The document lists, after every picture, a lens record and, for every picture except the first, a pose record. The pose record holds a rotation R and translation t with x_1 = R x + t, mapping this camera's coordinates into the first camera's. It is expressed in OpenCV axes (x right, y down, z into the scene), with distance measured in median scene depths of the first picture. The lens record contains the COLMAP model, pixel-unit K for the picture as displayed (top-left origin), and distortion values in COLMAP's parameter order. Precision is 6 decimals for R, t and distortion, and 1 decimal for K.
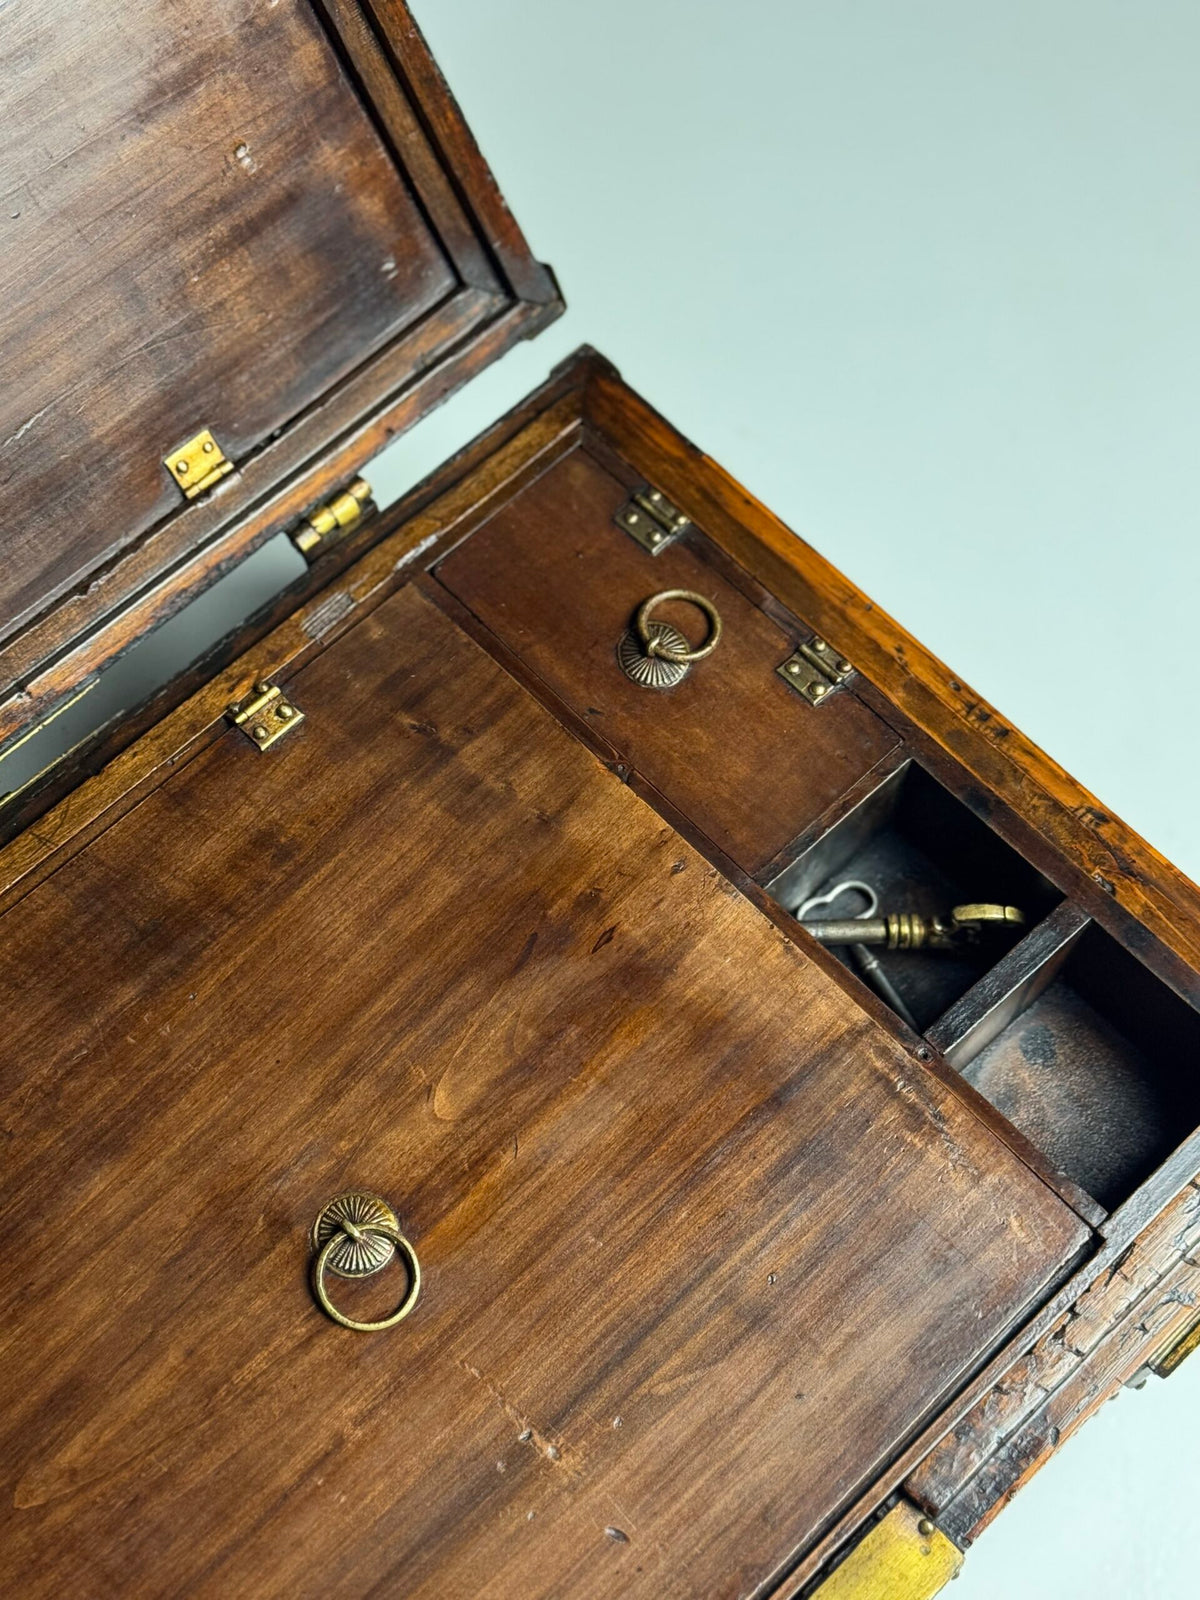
lens RADIAL K [[2481.3, 0, 607.6], [0, 2481.3, 812.1], [0, 0, 1]] dist [0.143379, 0.000000]
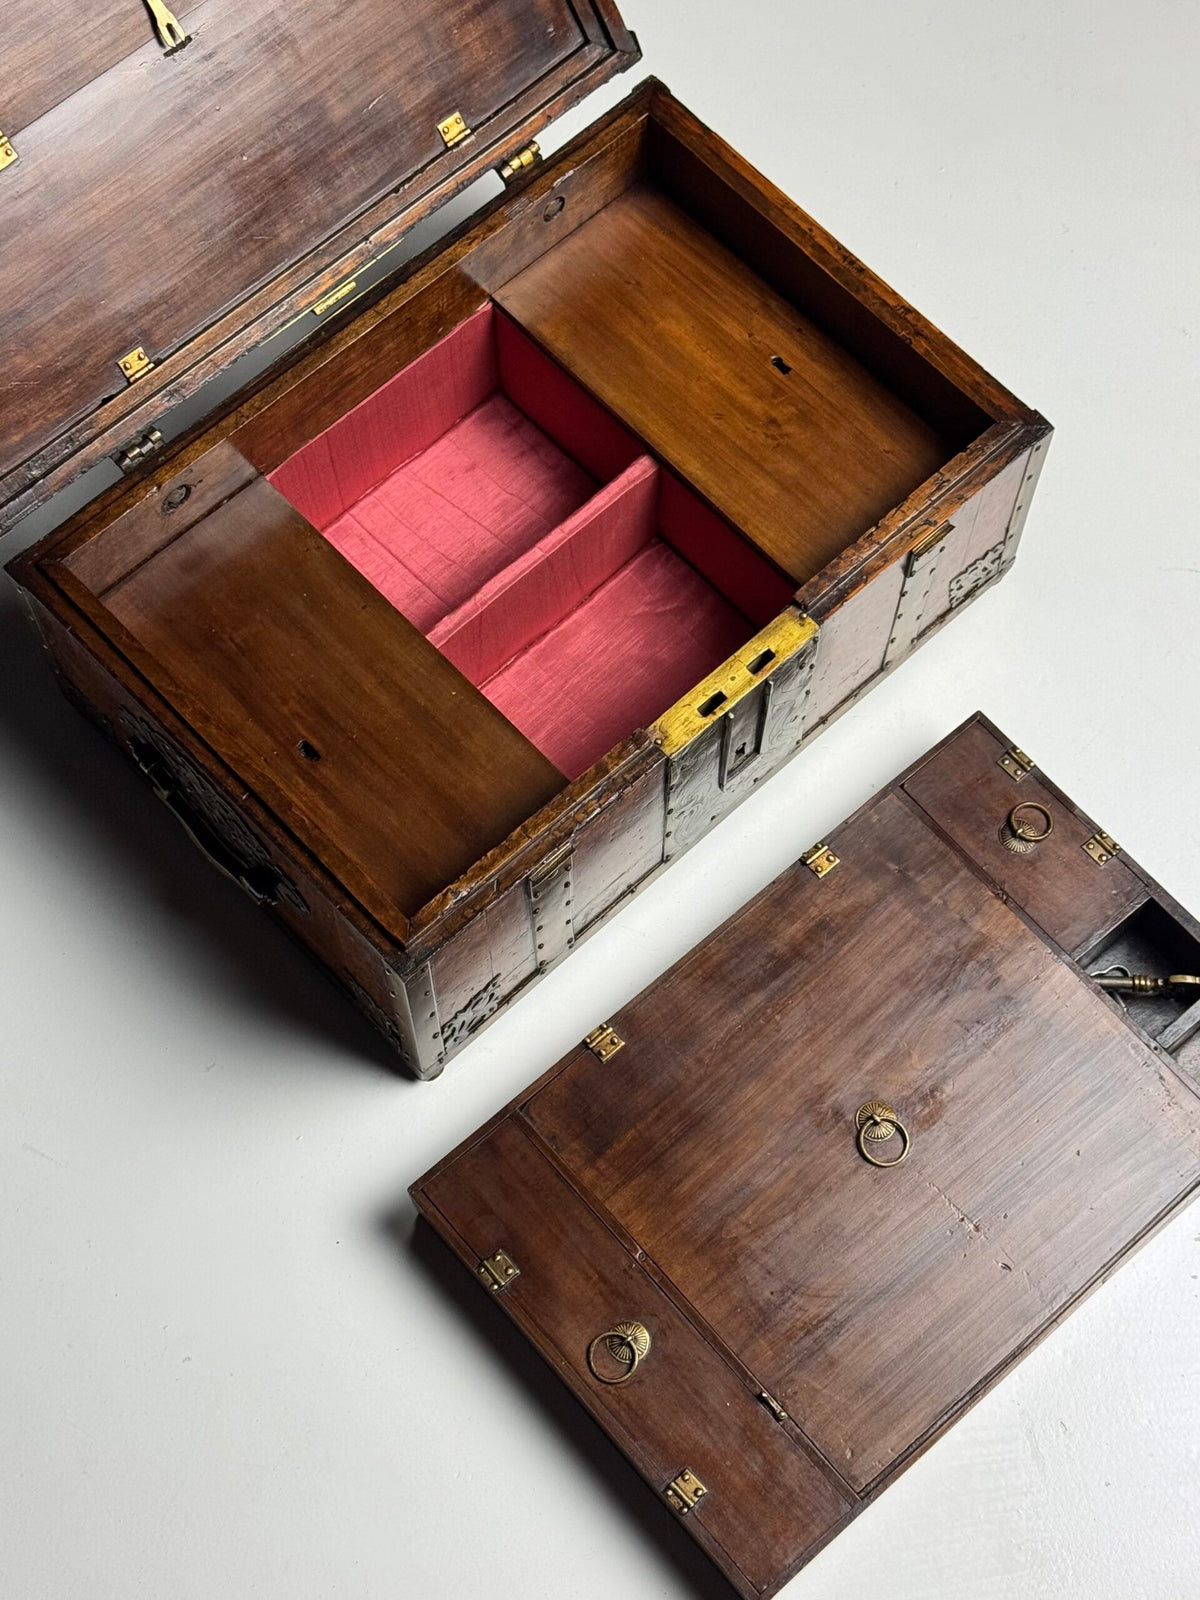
lens RADIAL K [[2481.3, 0, 612.7], [0, 2481.3, 824.0], [0, 0, 1]] dist [0.143379, 0.000000]
pose [[0.999707, 0.013386, -0.020175, 0.008724], [-0.013091, 0.999806, 0.014717, 0.389084], [0.020368, -0.014448, 0.999688, -1.012498]]
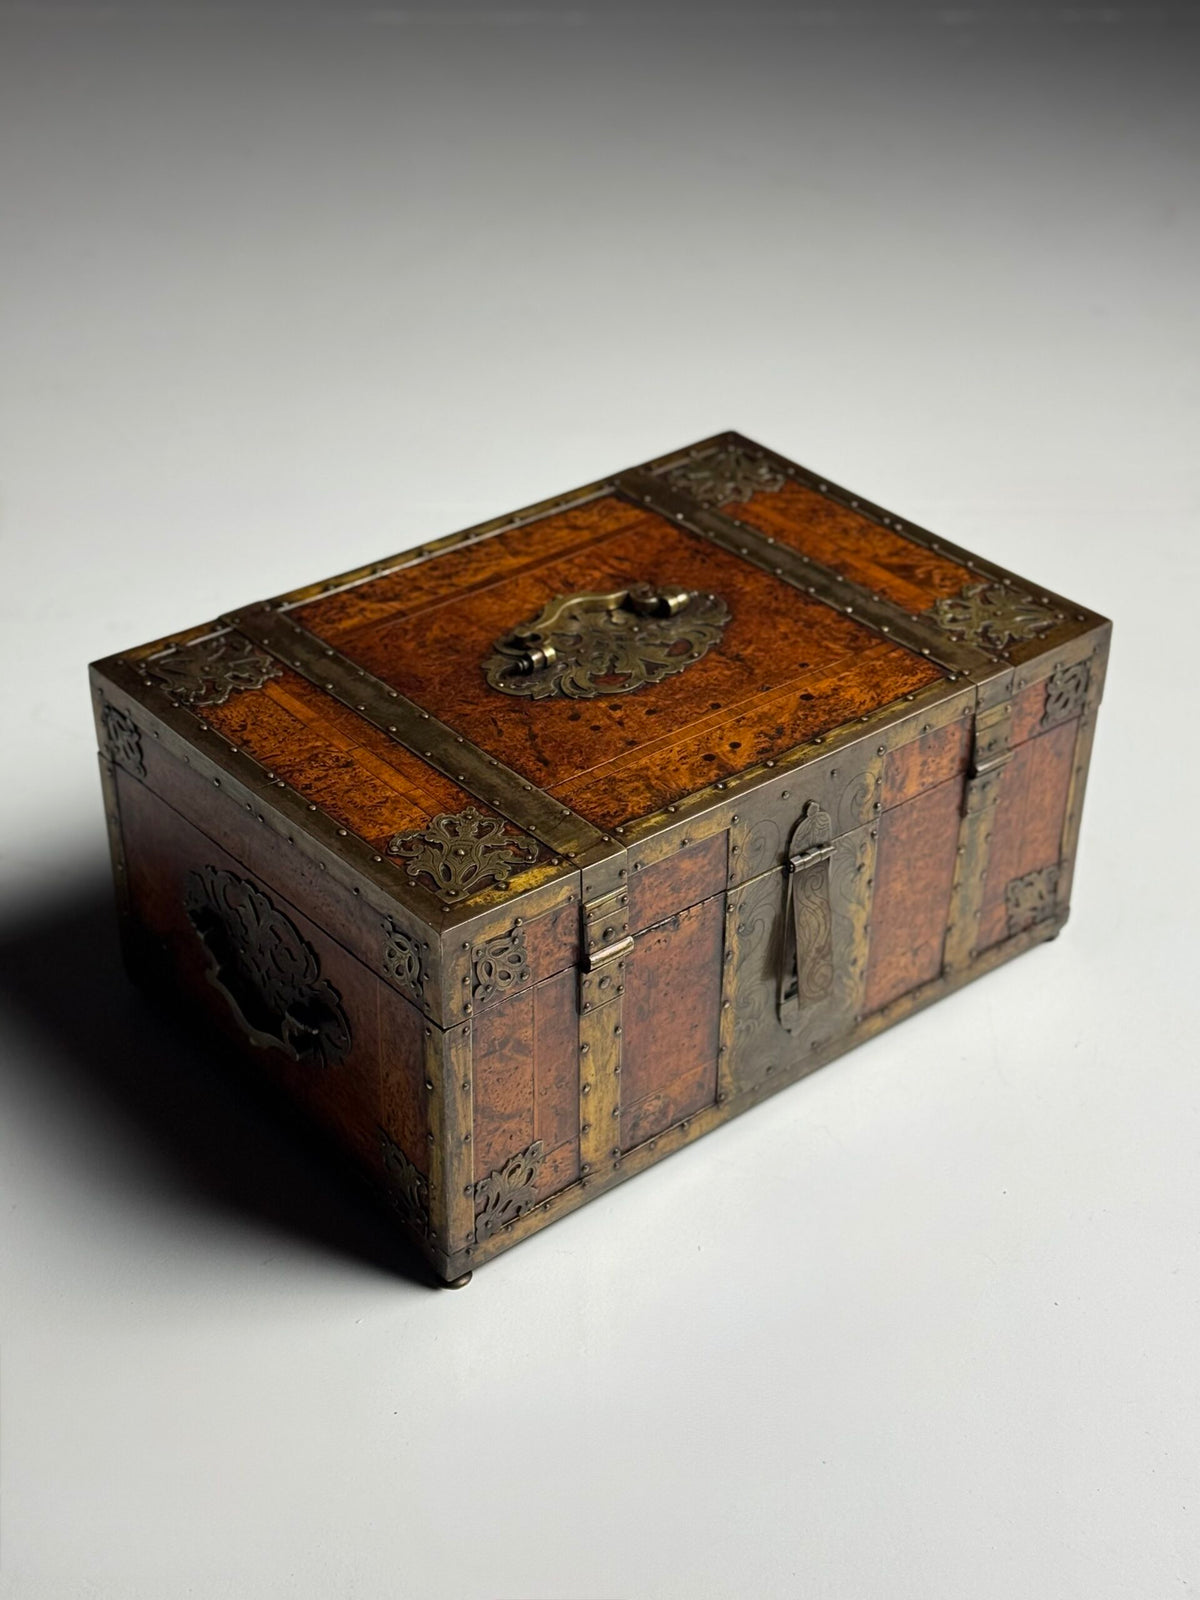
lens RADIAL K [[2481.3, 0, 607.9], [0, 2481.3, 770.9], [0, 0, 1]] dist [0.143379, 0.000000]
pose [[0.997242, 0.040265, -0.062345, 0.036038], [-0.067634, 0.838920, -0.540037, 1.298868], [0.030558, 0.542764, 0.839329, -0.762878]]
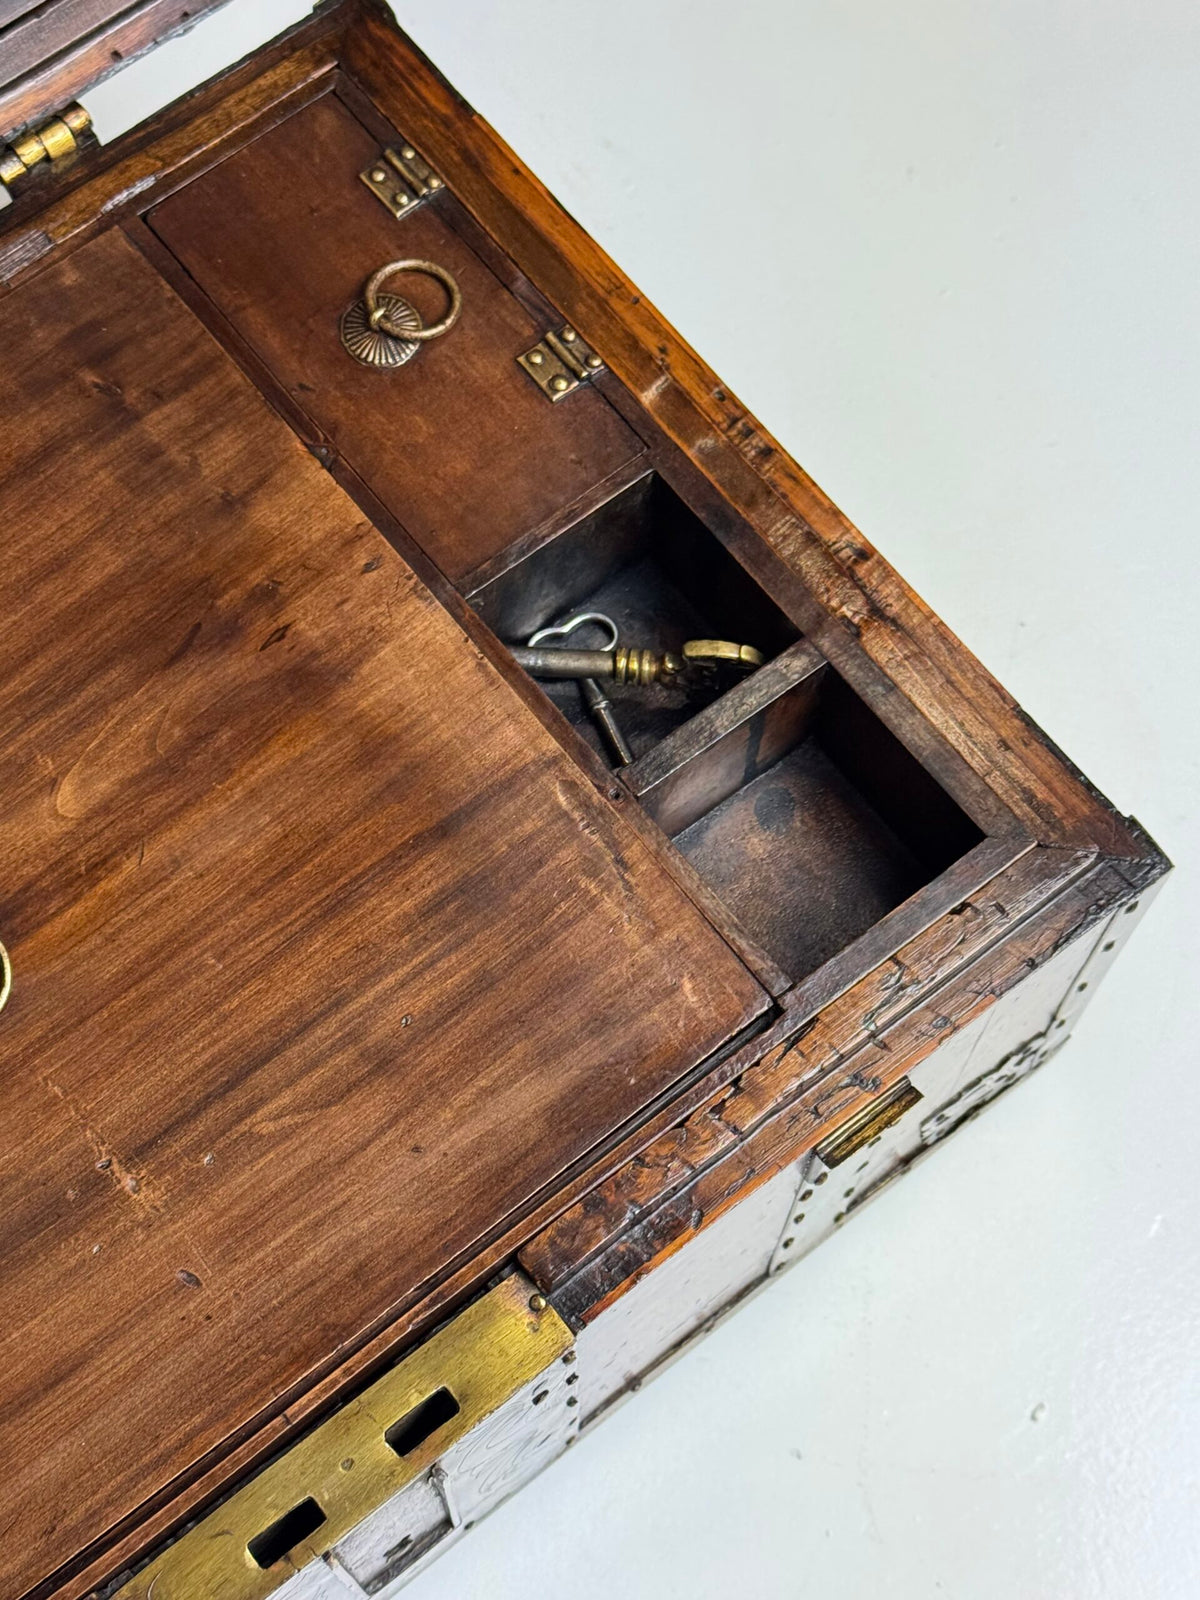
lens RADIAL K [[2546.9, 0, 585.5], [0, 2546.9, 824.4], [0, 0, 1]] dist [0.133271, 0.000000]
pose [[0.994928, 0.088099, -0.048549, 0.154994], [-0.085629, 0.995030, 0.050814, 0.060501], [0.052785, -0.046399, 0.997527, 0.091104]]
